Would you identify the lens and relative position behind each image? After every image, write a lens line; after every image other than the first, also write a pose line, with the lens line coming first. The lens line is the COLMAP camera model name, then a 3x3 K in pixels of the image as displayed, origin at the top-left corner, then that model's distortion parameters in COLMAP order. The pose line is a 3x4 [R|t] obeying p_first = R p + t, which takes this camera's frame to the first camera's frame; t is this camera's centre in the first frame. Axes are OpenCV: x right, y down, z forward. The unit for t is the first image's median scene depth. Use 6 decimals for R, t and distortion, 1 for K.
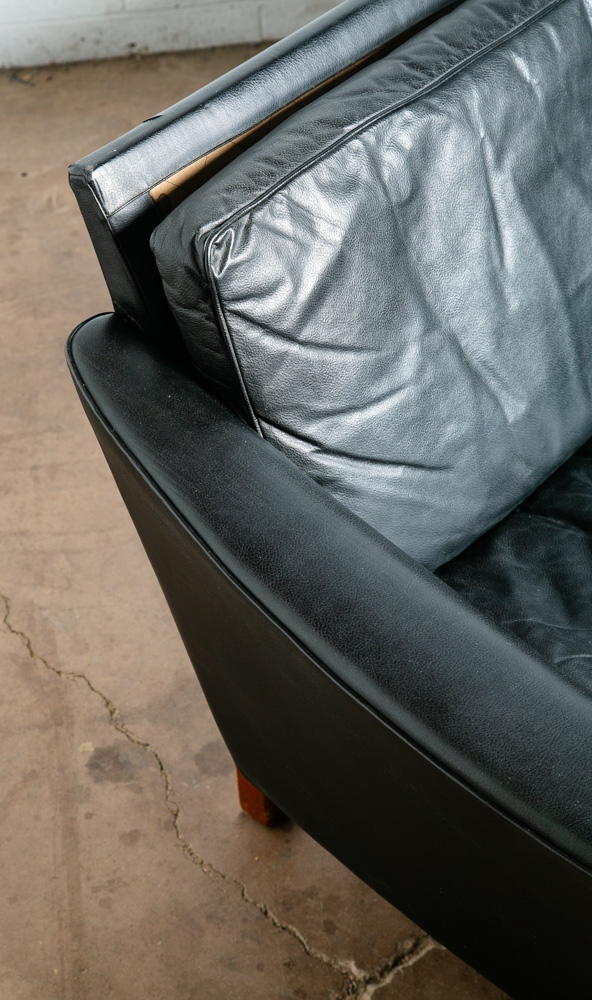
lens RADIAL K [[1946.9, 0, 260.3], [0, 1946.9, 516.1], [0, 0, 1]] dist [0.322479, 0.000000]
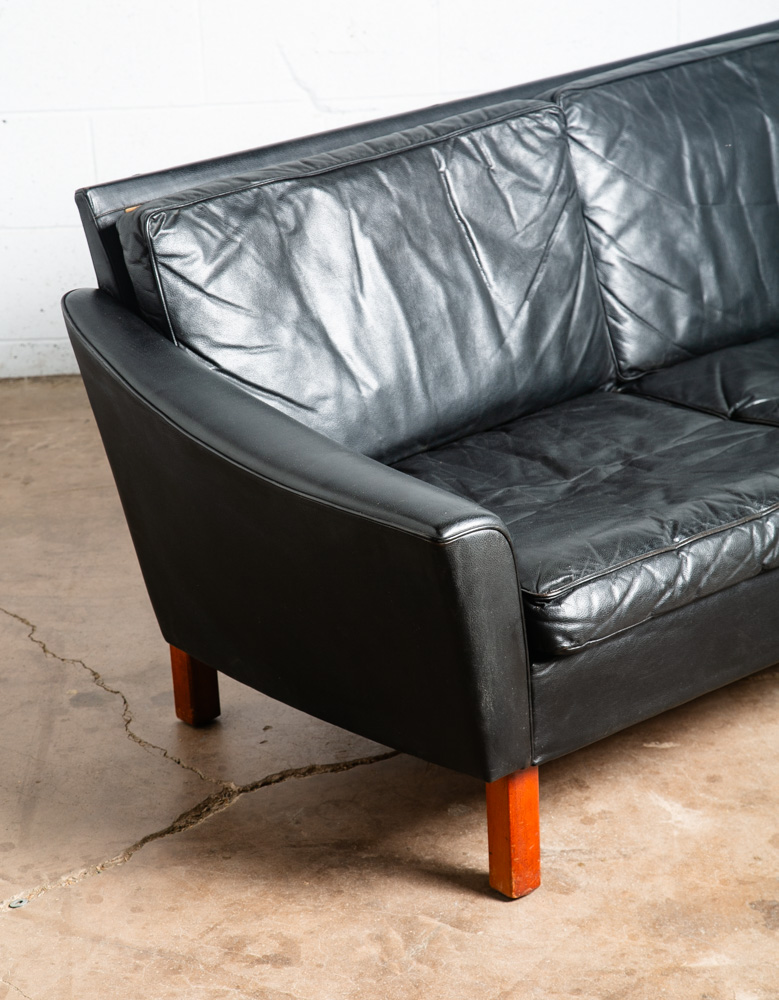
lens RADIAL K [[2797.9, 0, 355.2], [0, 2797.9, 520.8], [0, 0, 1]] dist [0.396047, 0.000000]
pose [[0.992599, 0.047153, -0.111912, 0.337424], [-0.084874, 0.928470, -0.361579, 0.747998], [0.086857, 0.368401, 0.925601, -0.852726]]
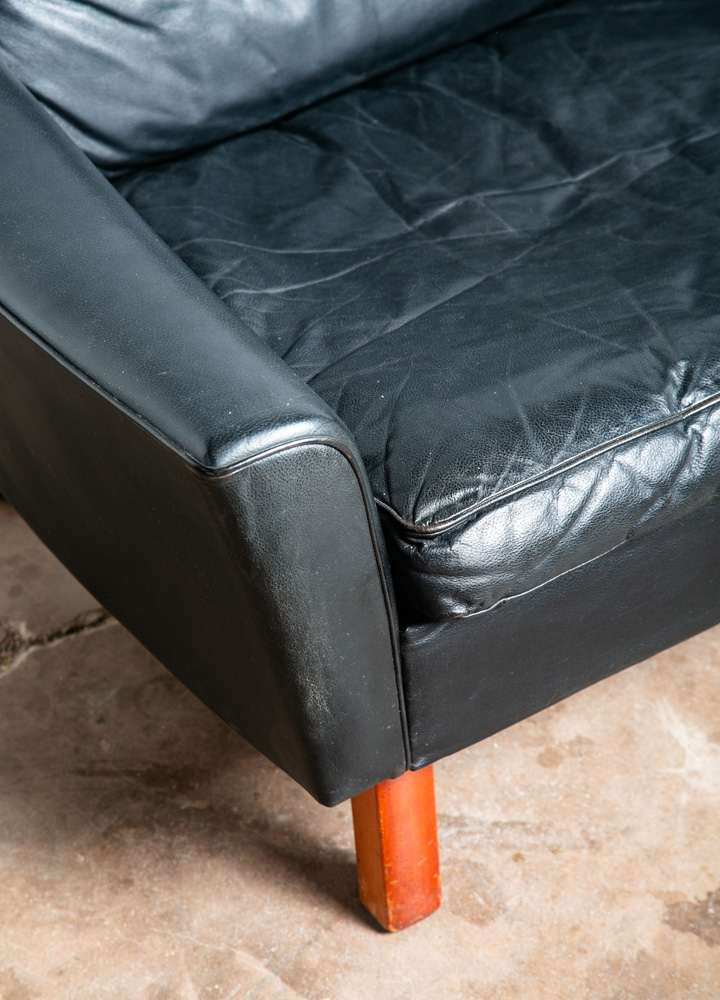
lens RADIAL K [[2928.7, 0, 357.8], [0, 2928.7, 575.0], [0, 0, 1]] dist [0.656071, 0.000000]
pose [[0.971803, 0.141281, -0.188781, 0.433007], [-0.152907, 0.987053, -0.048440, 0.243344], [0.179493, 0.075940, 0.980824, -0.261408]]
